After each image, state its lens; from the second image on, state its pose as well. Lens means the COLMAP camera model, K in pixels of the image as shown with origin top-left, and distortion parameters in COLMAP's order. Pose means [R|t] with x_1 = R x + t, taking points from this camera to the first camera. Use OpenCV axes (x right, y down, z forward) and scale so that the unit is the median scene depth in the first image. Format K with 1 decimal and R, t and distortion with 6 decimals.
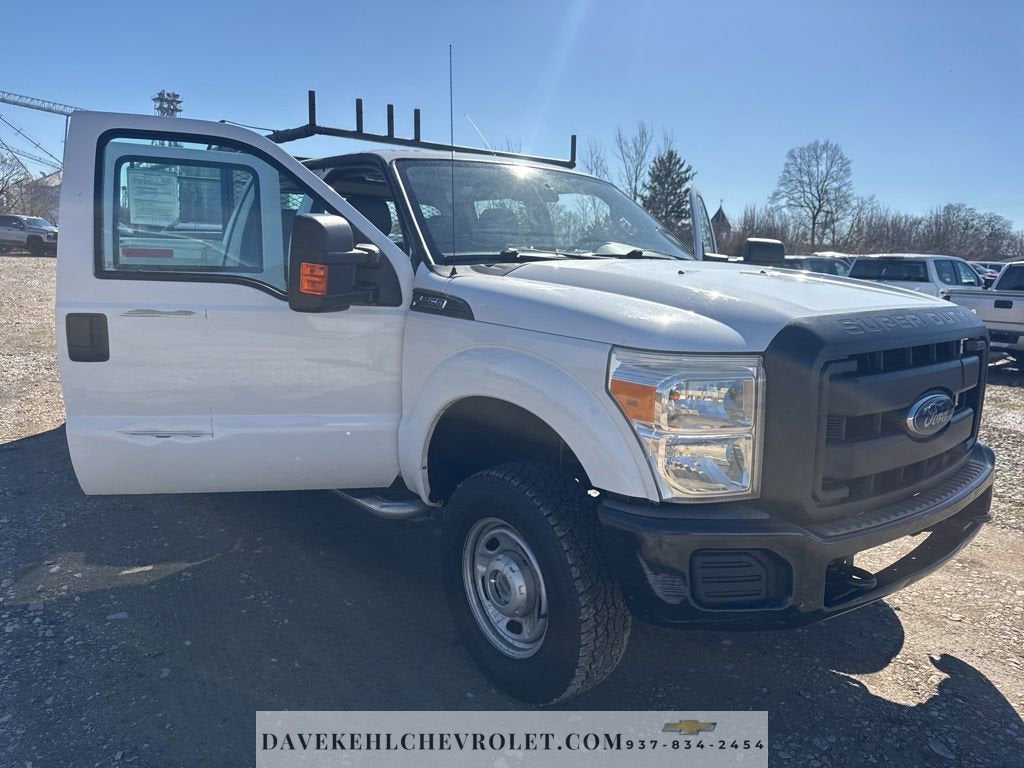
lens RADIAL K [[725.9, 0, 507.5], [0, 725.9, 379.5], [0, 0, 1]] dist [0.006964, -0.012769]
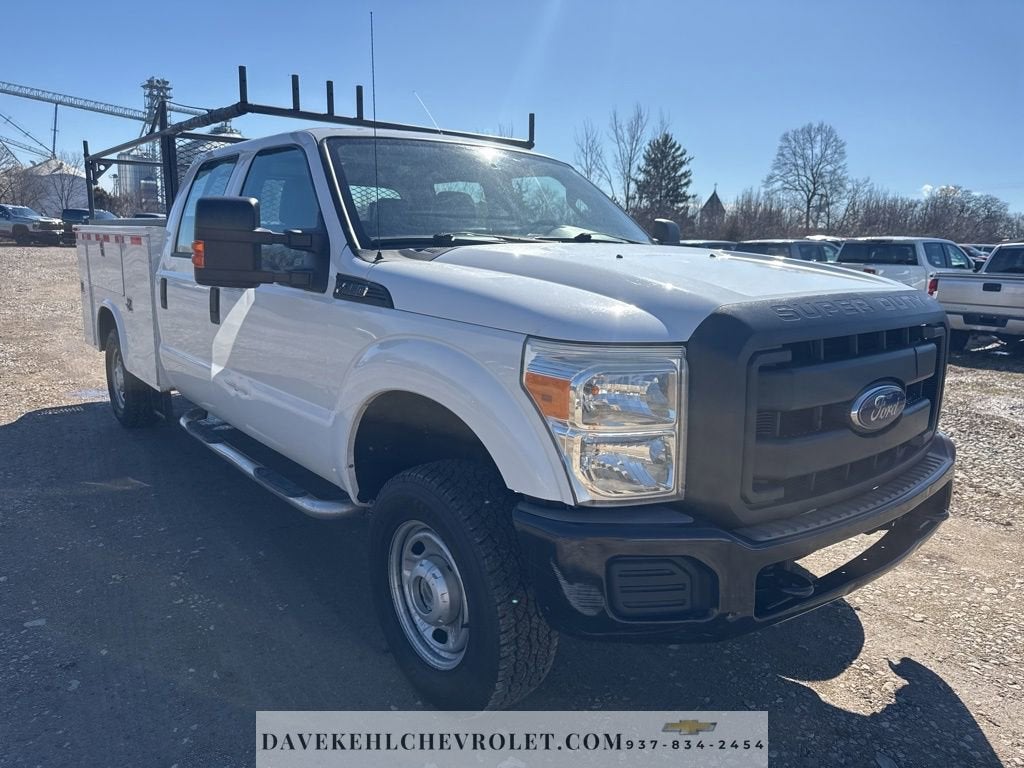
lens RADIAL K [[725.9, 0, 507.5], [0, 725.9, 379.5], [0, 0, 1]] dist [0.006964, -0.012769]
pose [[0.999970, -0.007621, 0.001160, 0.089466], [0.007598, 0.999808, 0.018054, -0.005891], [-0.001297, -0.018045, 0.999836, 0.061119]]
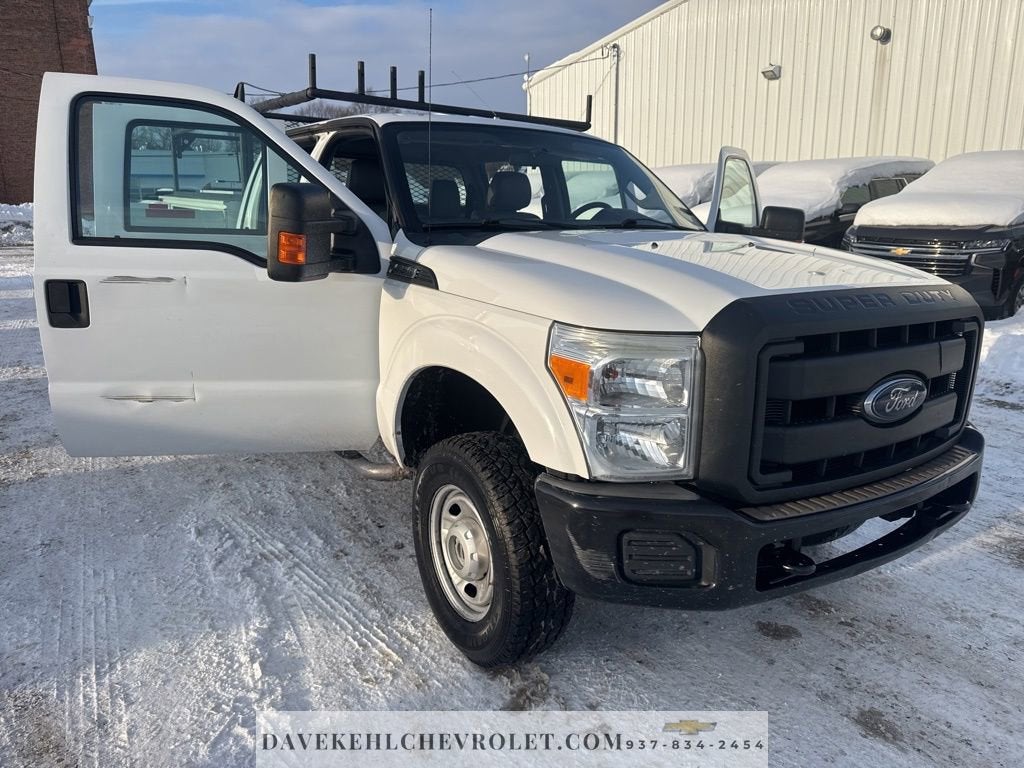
lens RADIAL K [[725.9, 0, 507.5], [0, 725.9, 379.5], [0, 0, 1]] dist [0.006964, -0.012769]
pose [[0.995533, 0.030026, -0.089507, 0.130430], [-0.024723, 0.997905, 0.059781, -0.018354], [0.091115, -0.057301, 0.994190, -0.000095]]
